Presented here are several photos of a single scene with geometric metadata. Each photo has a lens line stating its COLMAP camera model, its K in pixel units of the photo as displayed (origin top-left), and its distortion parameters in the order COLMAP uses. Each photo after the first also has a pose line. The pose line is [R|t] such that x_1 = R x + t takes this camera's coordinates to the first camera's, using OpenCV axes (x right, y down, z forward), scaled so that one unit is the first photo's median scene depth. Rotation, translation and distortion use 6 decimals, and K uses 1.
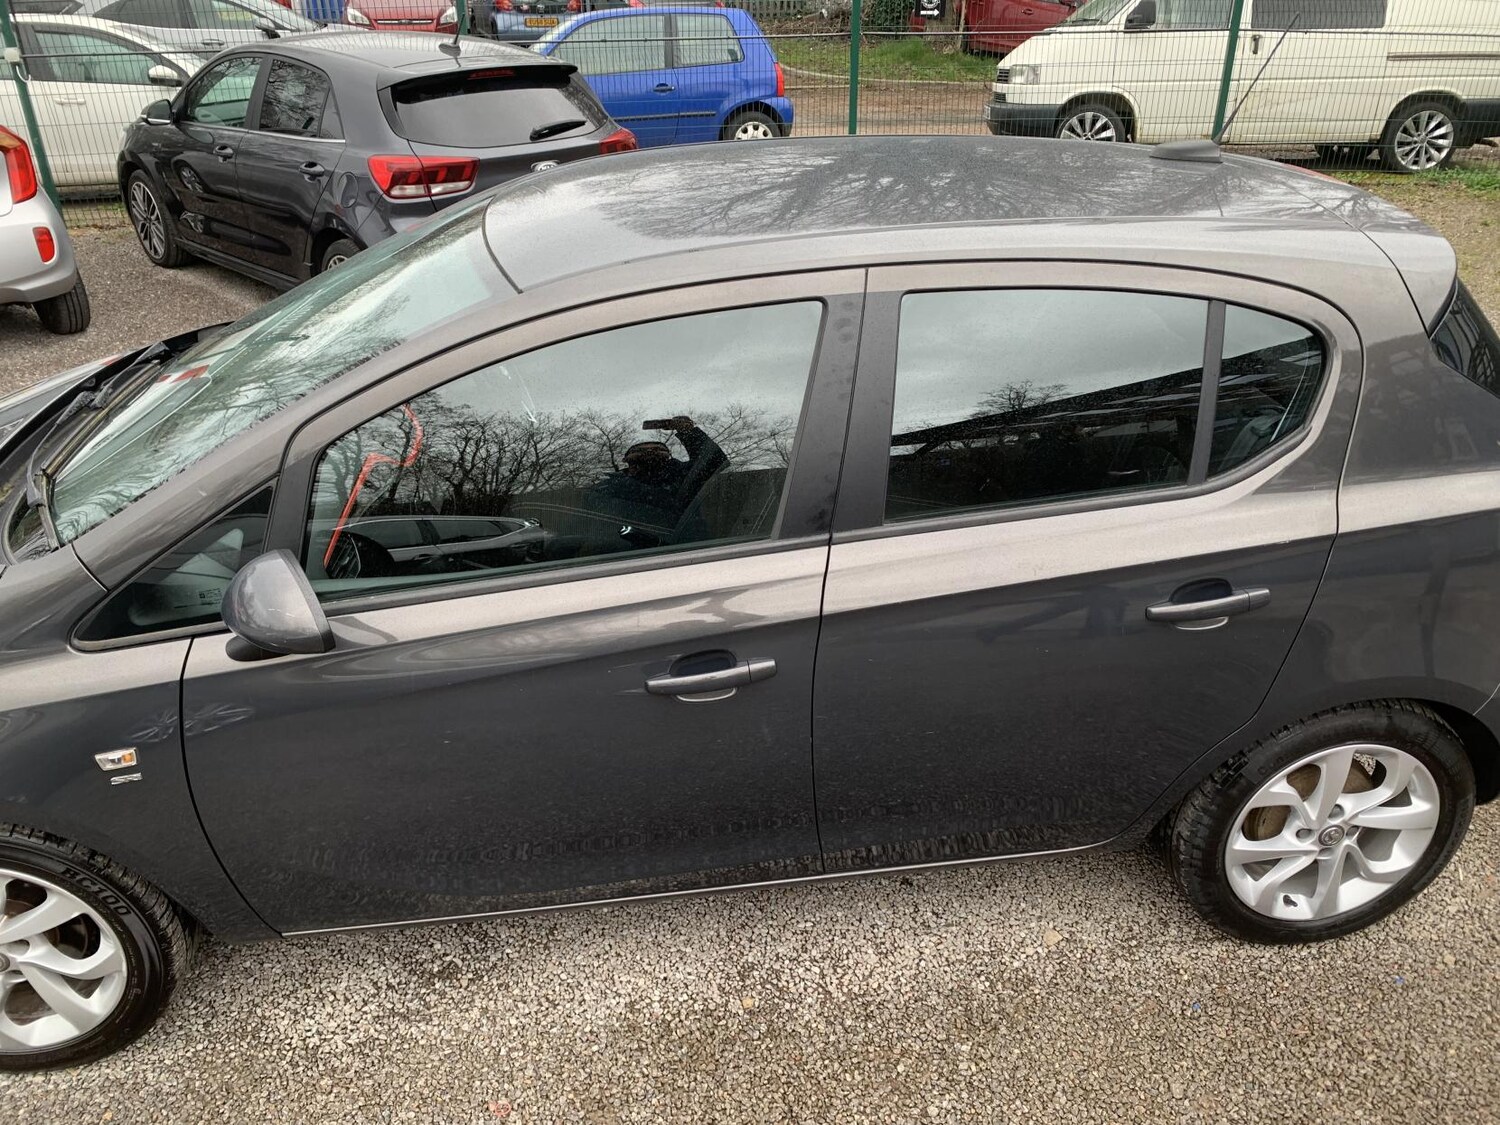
lens RADIAL K [[1140.4, 0, 755.5], [0, 1140.4, 575.7], [0, 0, 1]] dist [0.002163, -0.008930]
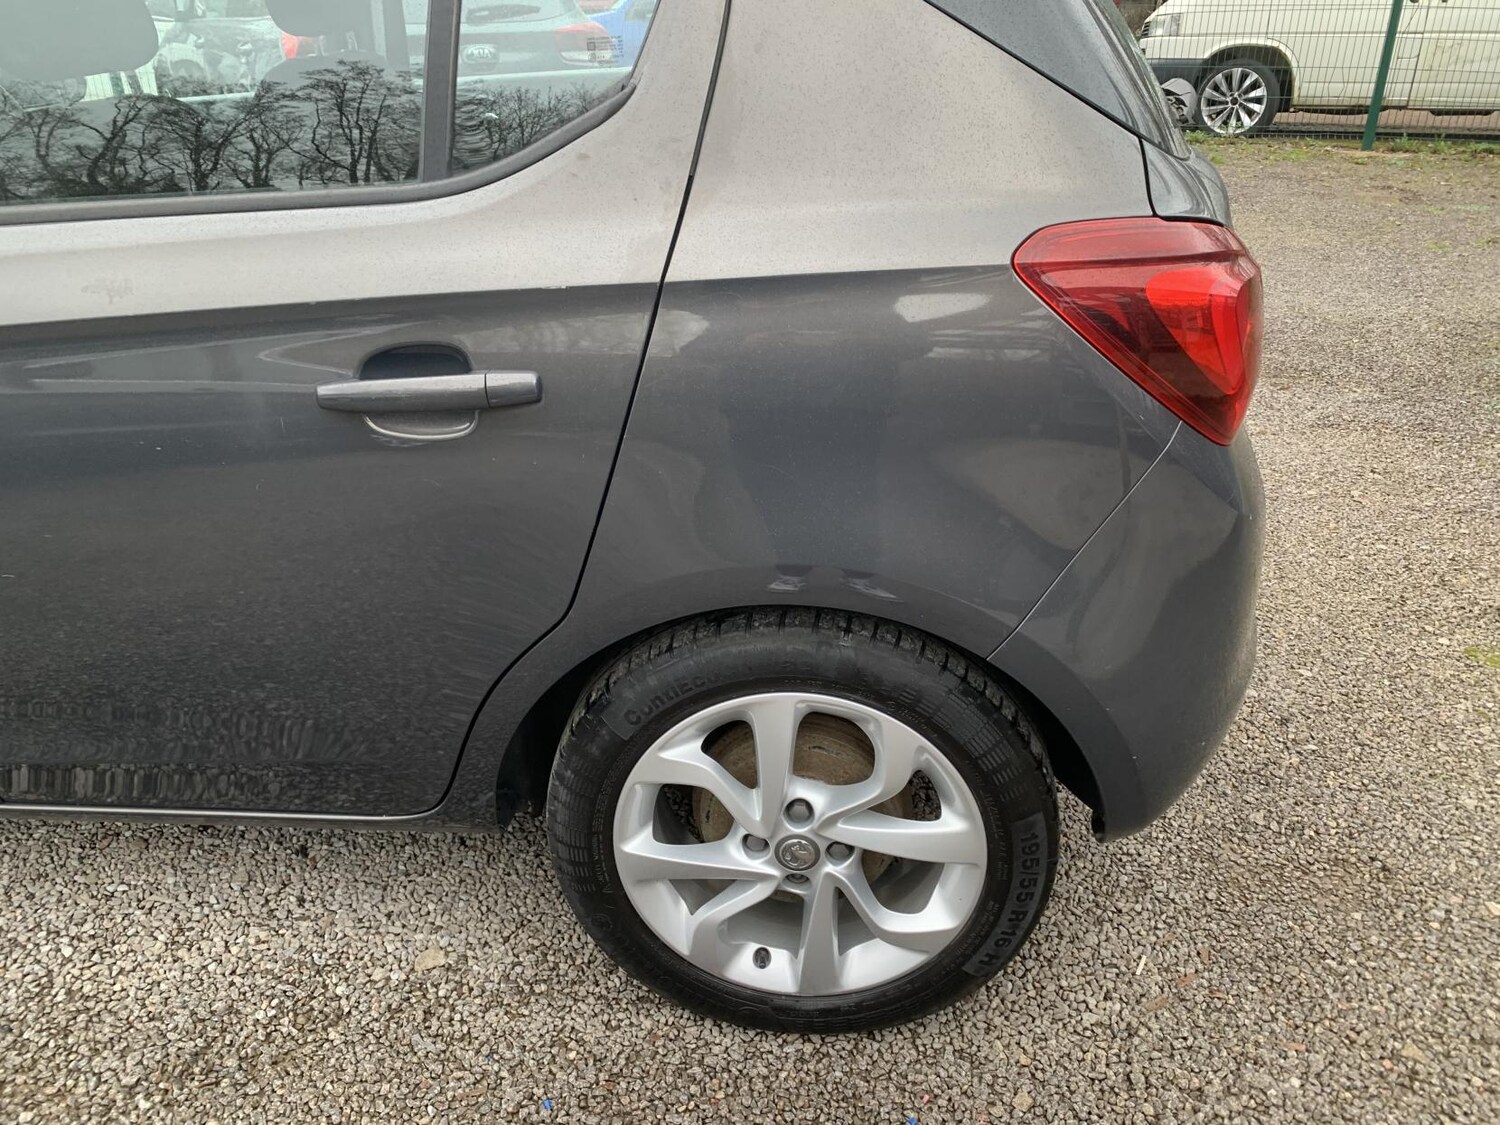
lens RADIAL K [[1162.1, 0, 754.3], [0, 1162.1, 519.1], [0, 0, 1]] dist [0.008373, 0.007908]
pose [[0.980772, 0.095697, -0.170080, 0.546772], [-0.104762, 0.993473, -0.045126, 0.082316], [0.164652, 0.062077, 0.984396, 0.376041]]
